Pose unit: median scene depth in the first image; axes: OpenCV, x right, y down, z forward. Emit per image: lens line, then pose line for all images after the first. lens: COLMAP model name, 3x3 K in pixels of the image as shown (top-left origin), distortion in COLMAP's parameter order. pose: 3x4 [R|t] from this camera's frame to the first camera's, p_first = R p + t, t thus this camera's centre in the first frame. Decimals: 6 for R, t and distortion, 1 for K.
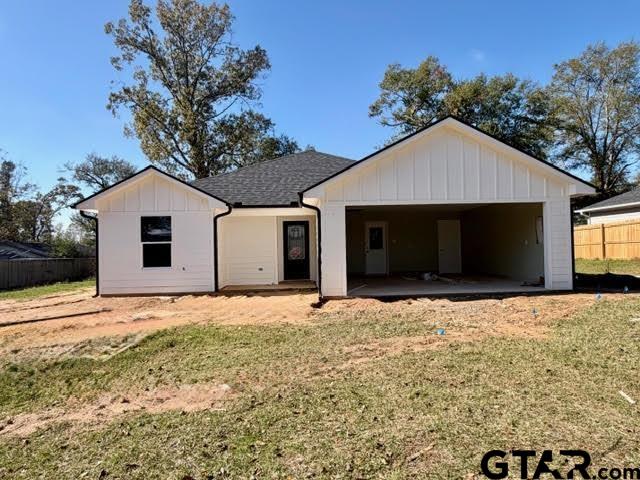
lens RADIAL K [[394.0, 0, 322.1], [0, 394.0, 243.1], [0, 0, 1]] dist [-0.007595, -0.002576]
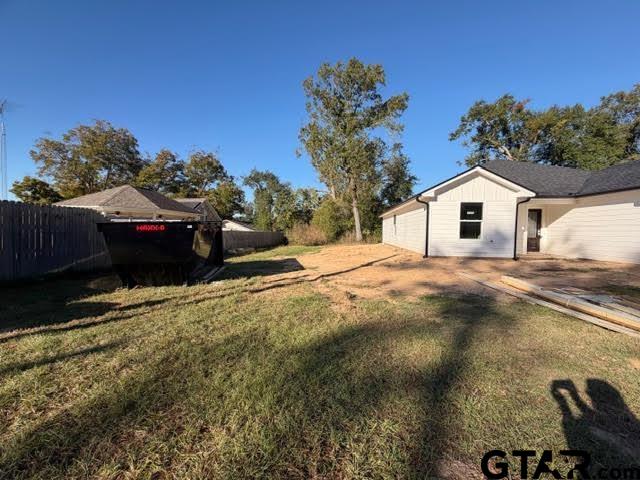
lens RADIAL K [[255.6, 0, 318.4], [0, 255.6, 239.2], [0, 0, 1]] dist [-0.000288, -0.000033]
pose [[0.982126, 0.049527, -0.181591, -0.731120], [-0.042619, 0.998219, 0.041749, 0.046582], [0.183335, -0.033263, 0.982488, 0.006833]]
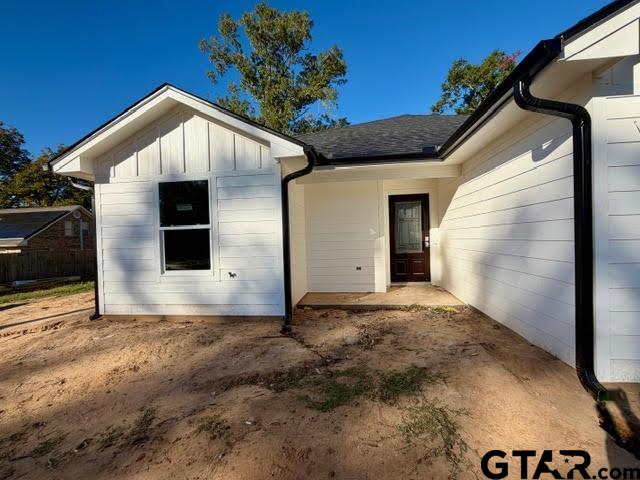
lens RADIAL K [[287.0, 0, 317.2], [0, 287.0, 242.2], [0, 0, 1]] dist [-0.004650, -0.000565]
pose [[0.978847, -0.004086, -0.204554, -0.139595], [0.011241, 0.999364, 0.033832, 0.008762], [0.204286, -0.035415, 0.978270, 0.589821]]
